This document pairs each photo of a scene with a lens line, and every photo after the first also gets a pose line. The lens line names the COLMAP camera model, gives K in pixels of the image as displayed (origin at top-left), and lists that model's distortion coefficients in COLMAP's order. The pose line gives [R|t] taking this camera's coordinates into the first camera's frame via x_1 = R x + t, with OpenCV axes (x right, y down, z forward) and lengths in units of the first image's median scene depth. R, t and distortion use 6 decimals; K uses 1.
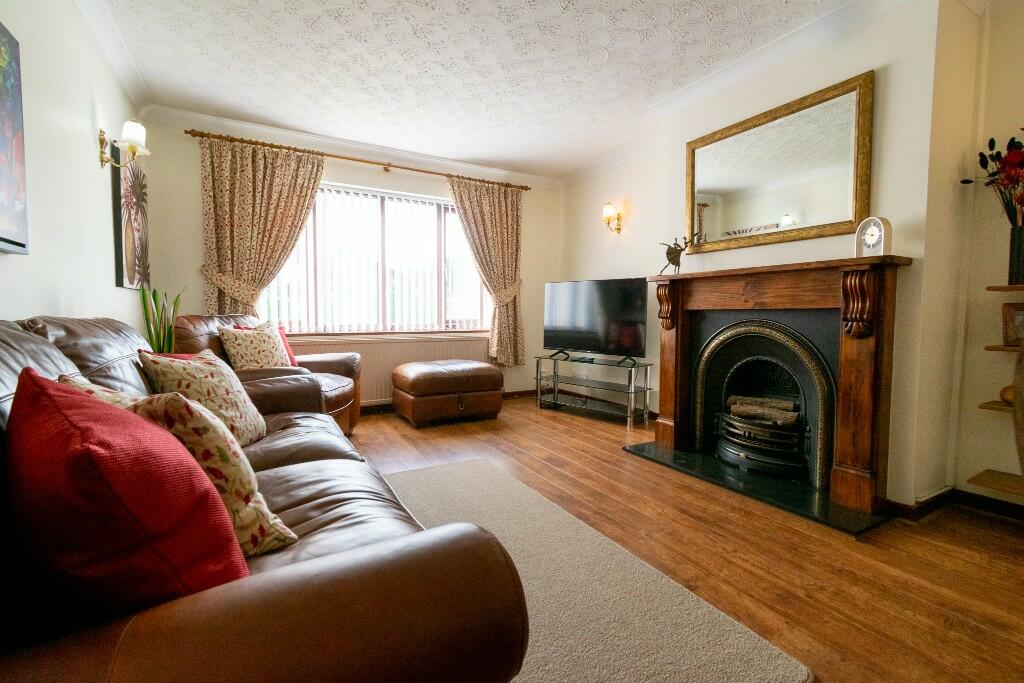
lens RADIAL K [[452.4, 0, 511.2], [0, 452.4, 339.1], [0, 0, 1]] dist [0.000882, 0.000984]
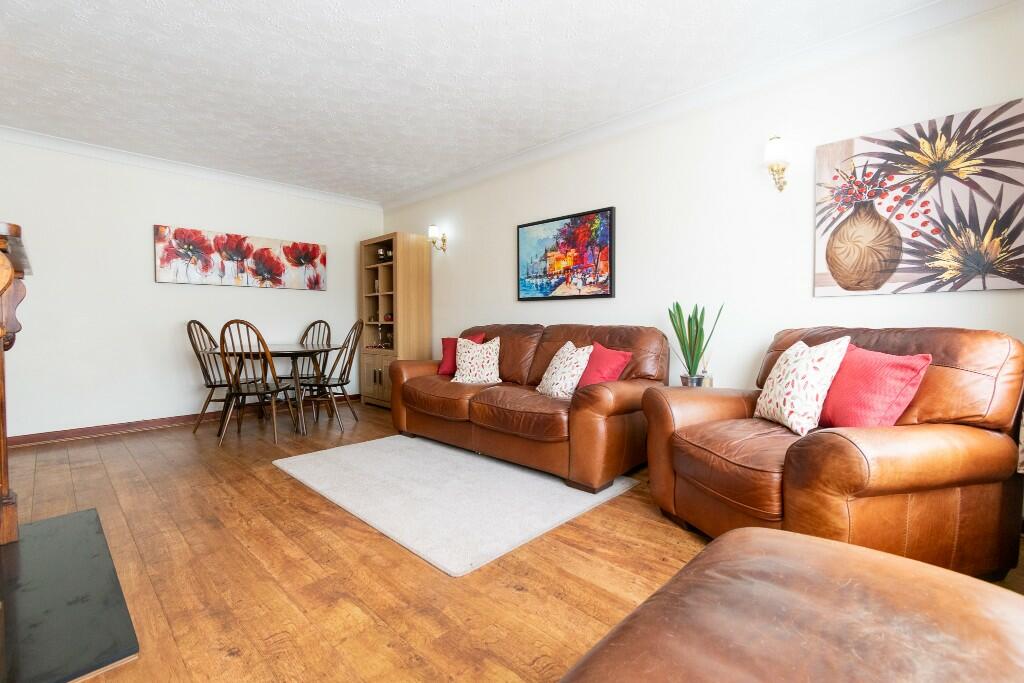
lens RADIAL K [[452.4, 0, 514.2], [0, 452.4, 339.0], [0, 0, 1]] dist [0.000882, 0.000984]
pose [[-0.961422, 0.005637, -0.275021, 0.023738], [-0.020447, 0.995560, 0.091883, -0.092147], [0.274318, 0.093962, -0.957038, 1.596768]]
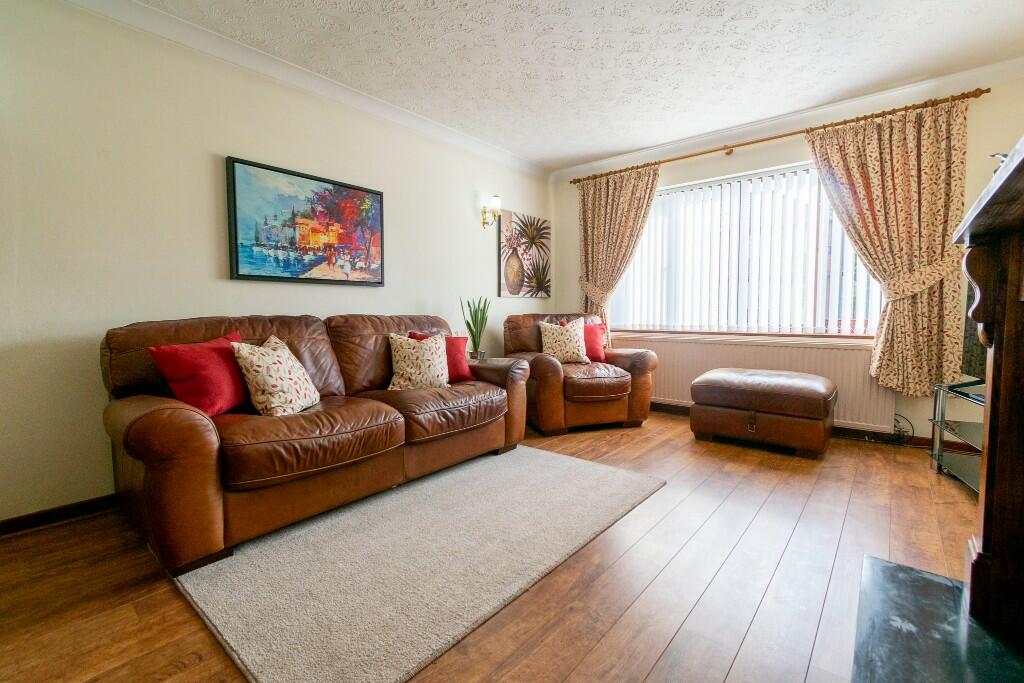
lens RADIAL K [[452.4, 0, 516.8], [0, 452.4, 339.3], [0, 0, 1]] dist [0.000882, 0.000984]
pose [[0.347560, 0.052643, -0.936179, 0.652570], [-0.049521, 0.998060, 0.037738, -0.023301], [0.936349, 0.033244, 0.349493, 0.440097]]
